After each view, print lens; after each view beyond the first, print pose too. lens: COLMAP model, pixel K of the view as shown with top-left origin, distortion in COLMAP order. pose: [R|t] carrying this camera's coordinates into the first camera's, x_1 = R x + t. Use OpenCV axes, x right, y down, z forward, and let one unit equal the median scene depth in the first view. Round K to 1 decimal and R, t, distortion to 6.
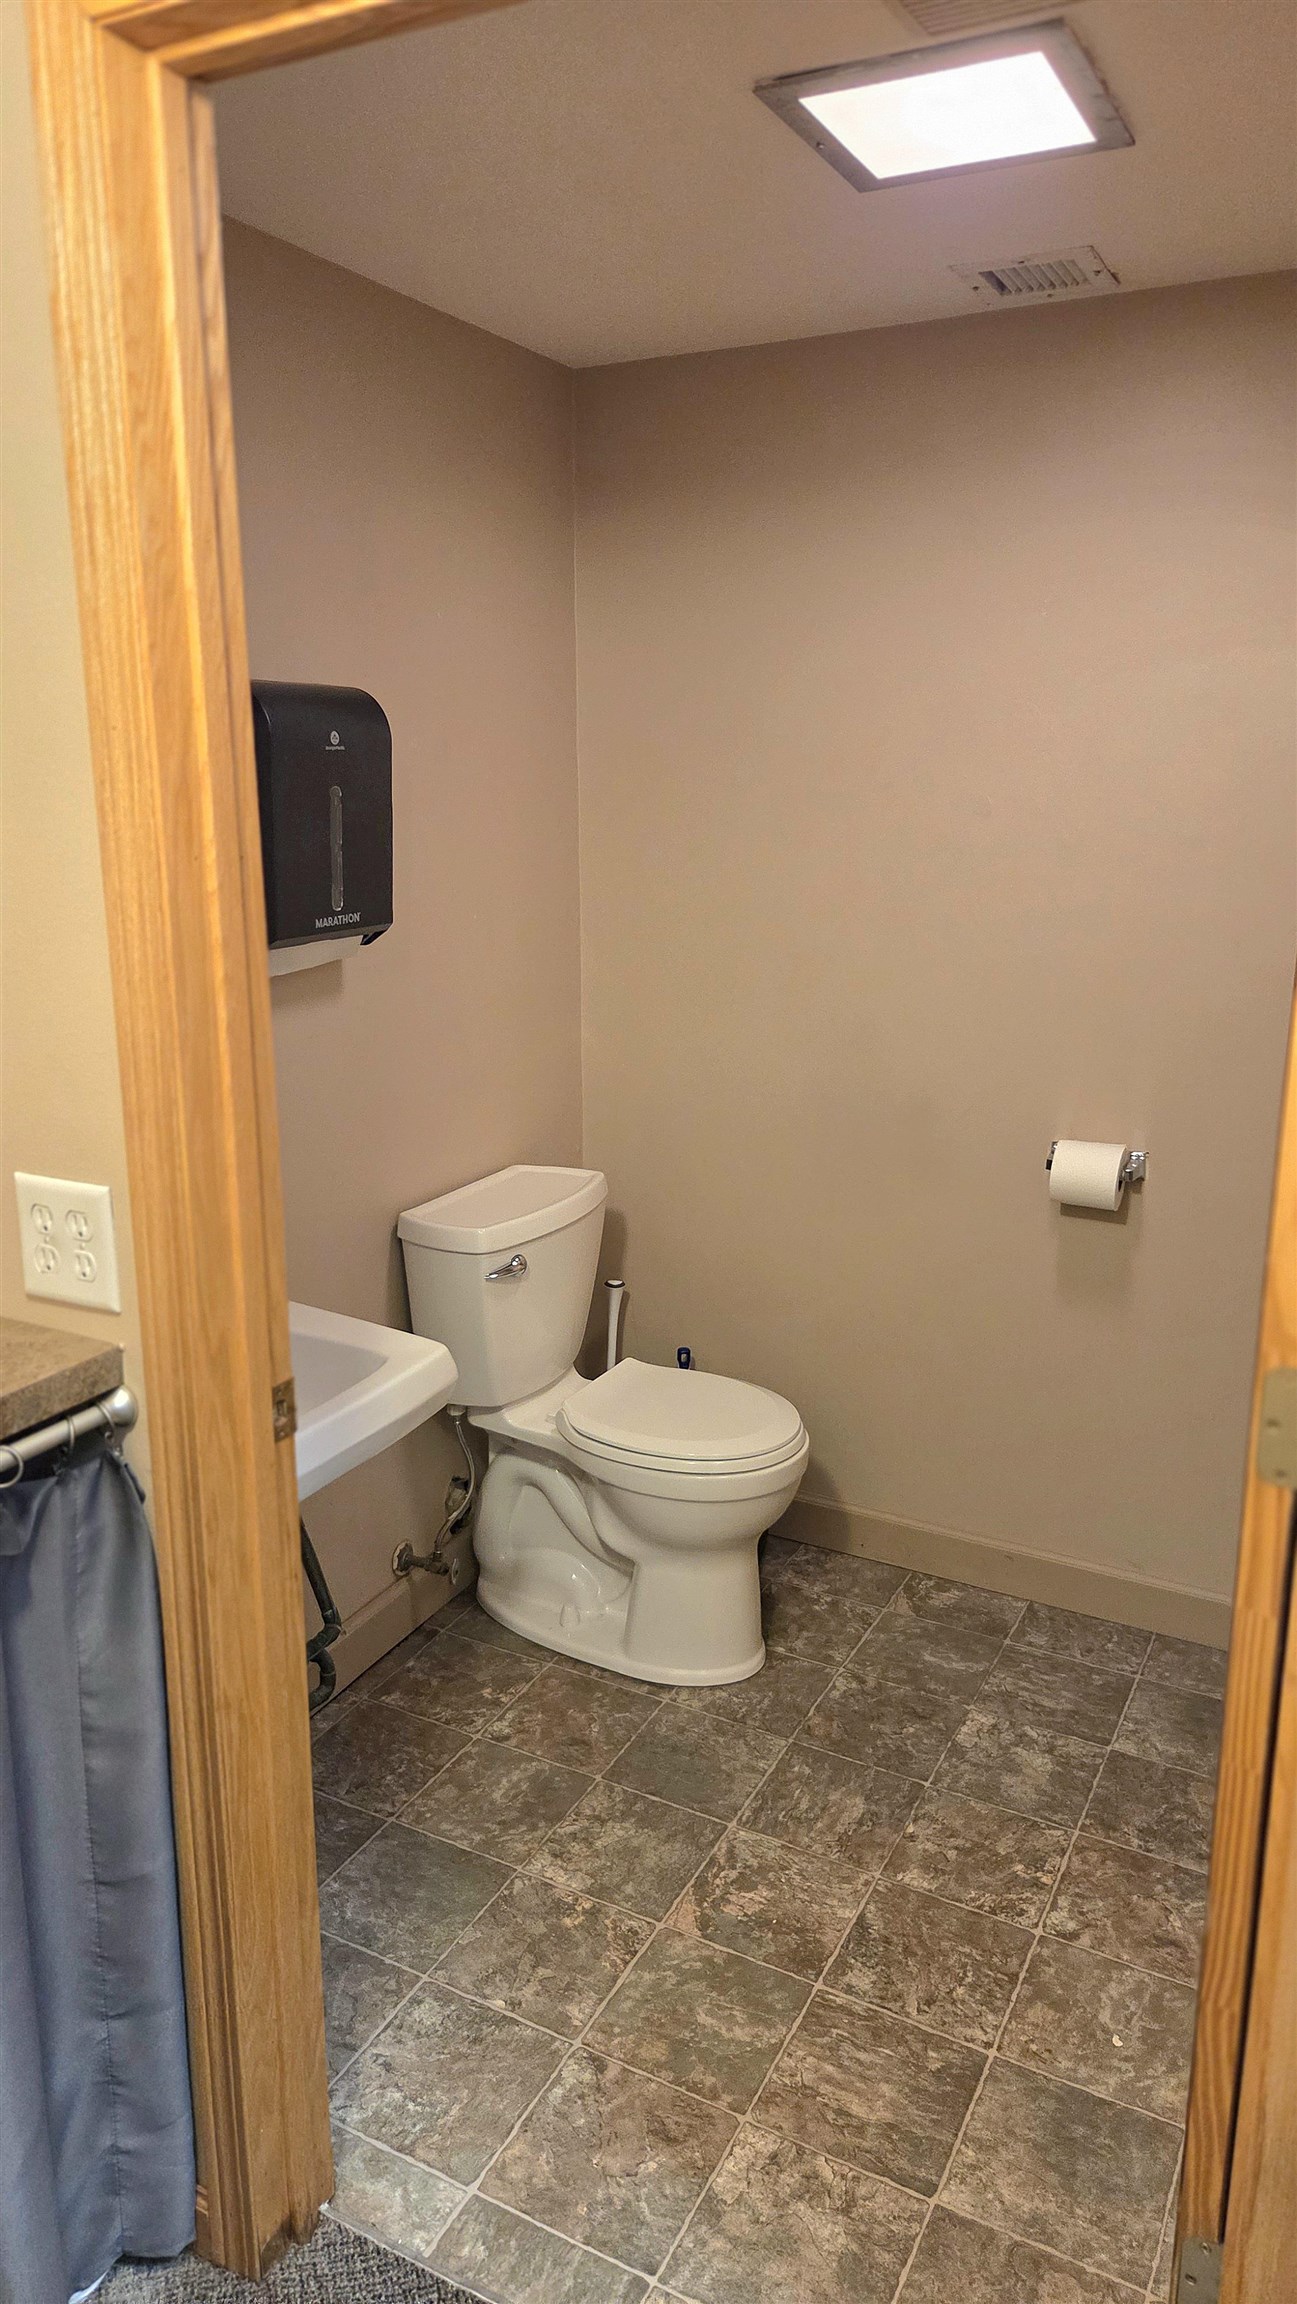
lens RADIAL K [[1530.2, 0, 652.9], [0, 1530.2, 1148.3], [0, 0, 1]] dist [0.020848, -0.002832]
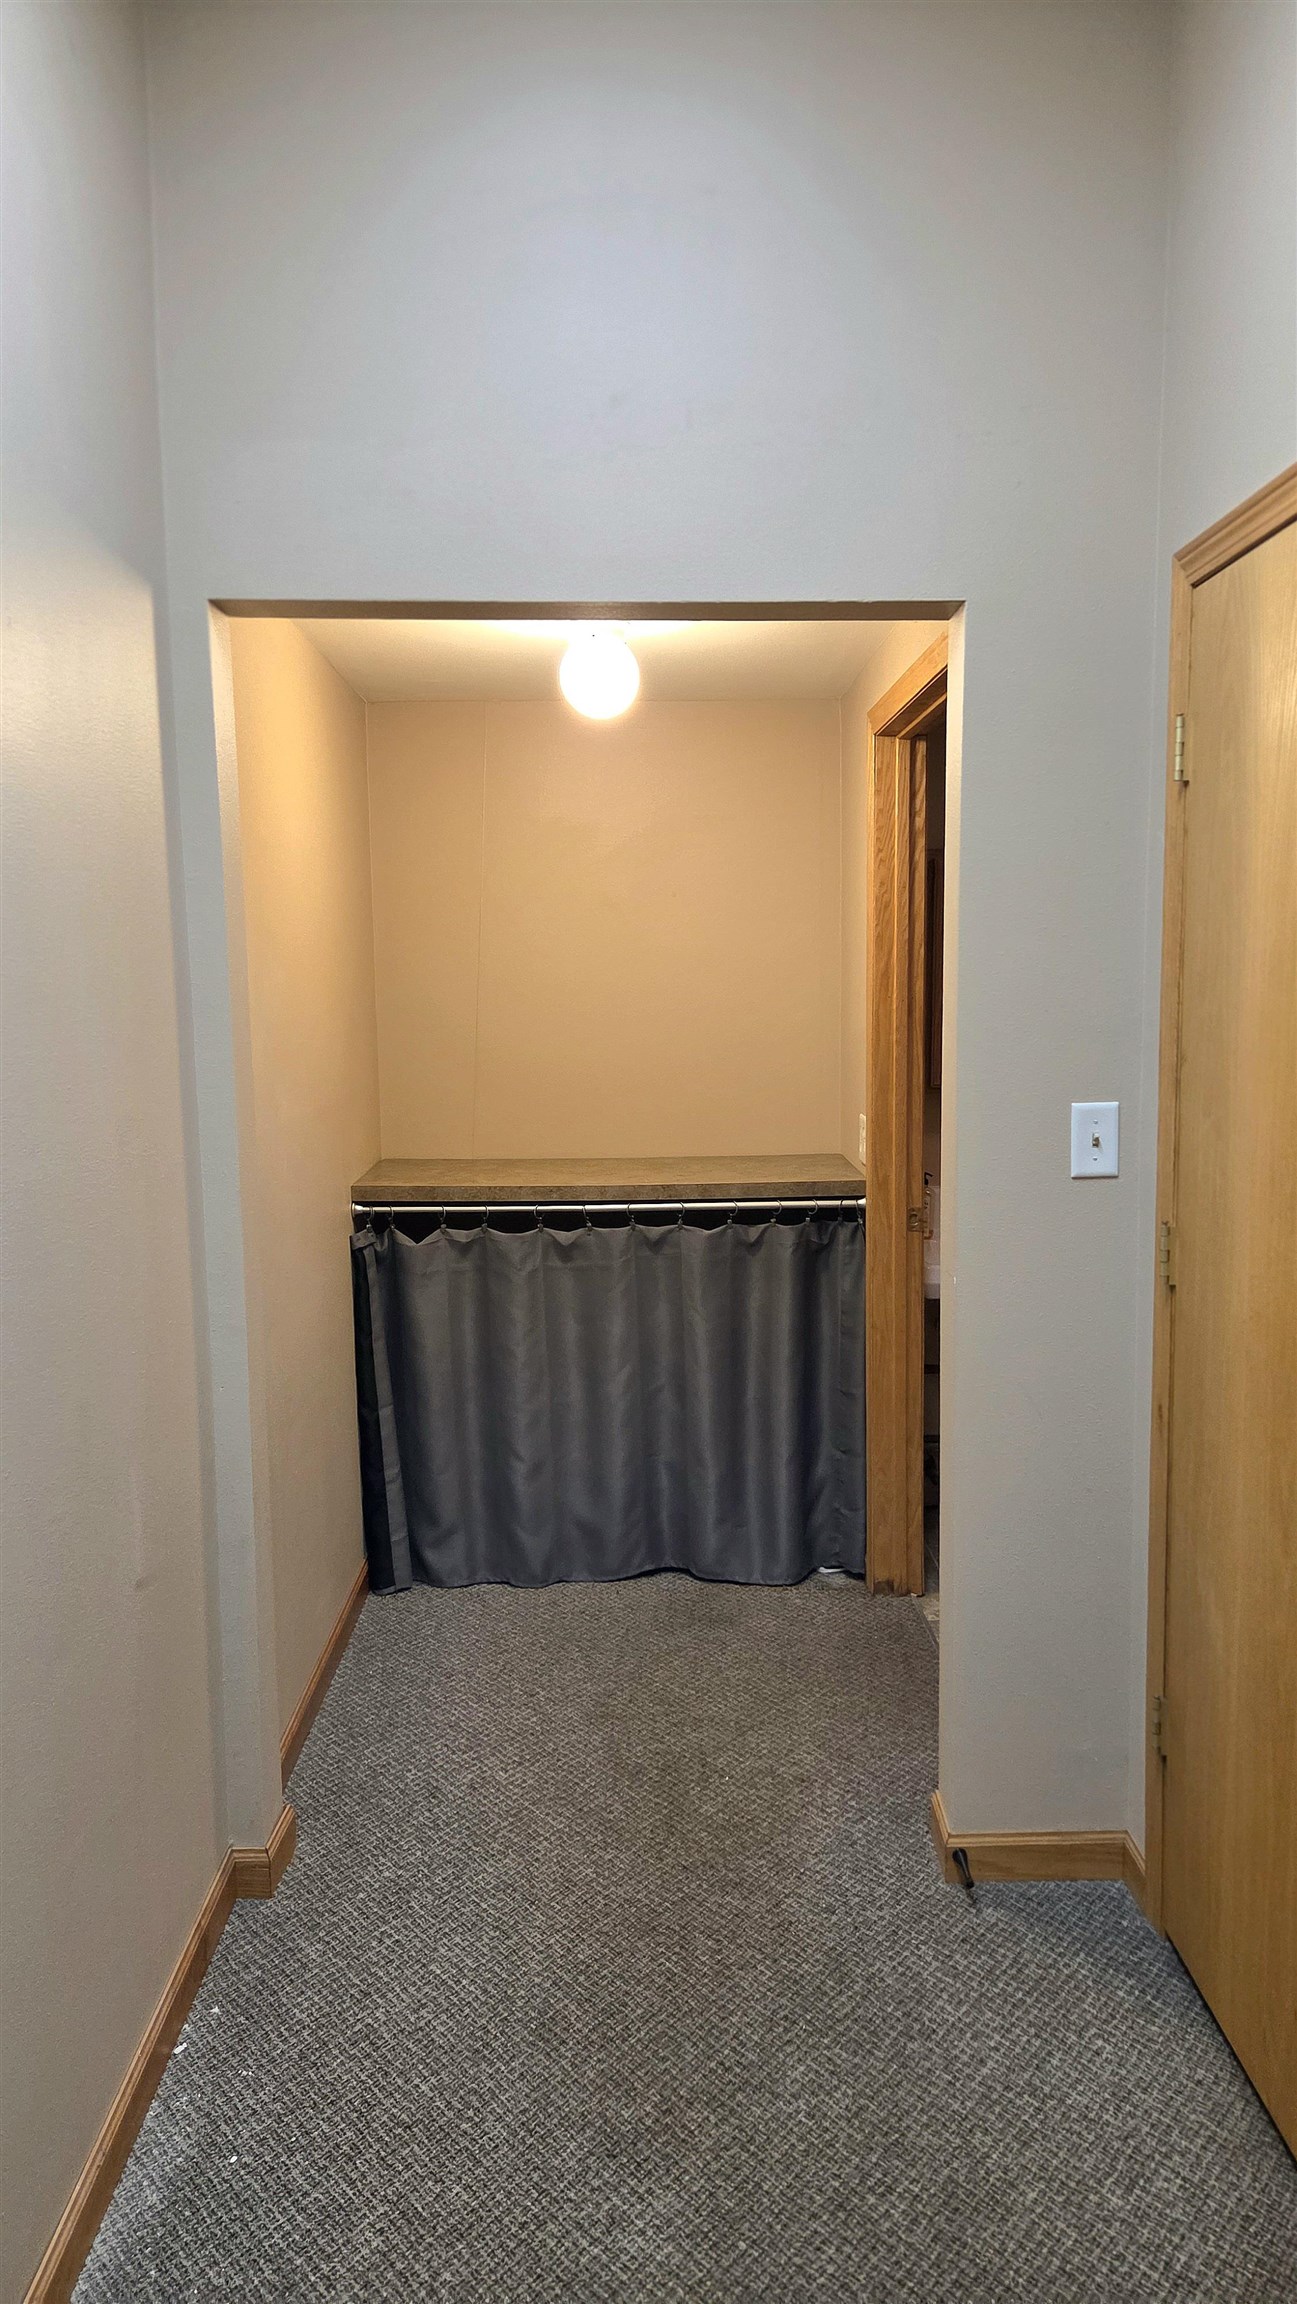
lens RADIAL K [[1530.2, 0, 648.5], [0, 1530.2, 1153.3], [0, 0, 1]] dist [0.020848, -0.002832]
pose [[0.477815, 0.079193, -0.874883, 1.800639], [-0.189223, 0.981828, -0.014470, 0.194746], [0.857839, 0.172462, 0.484117, -0.616566]]
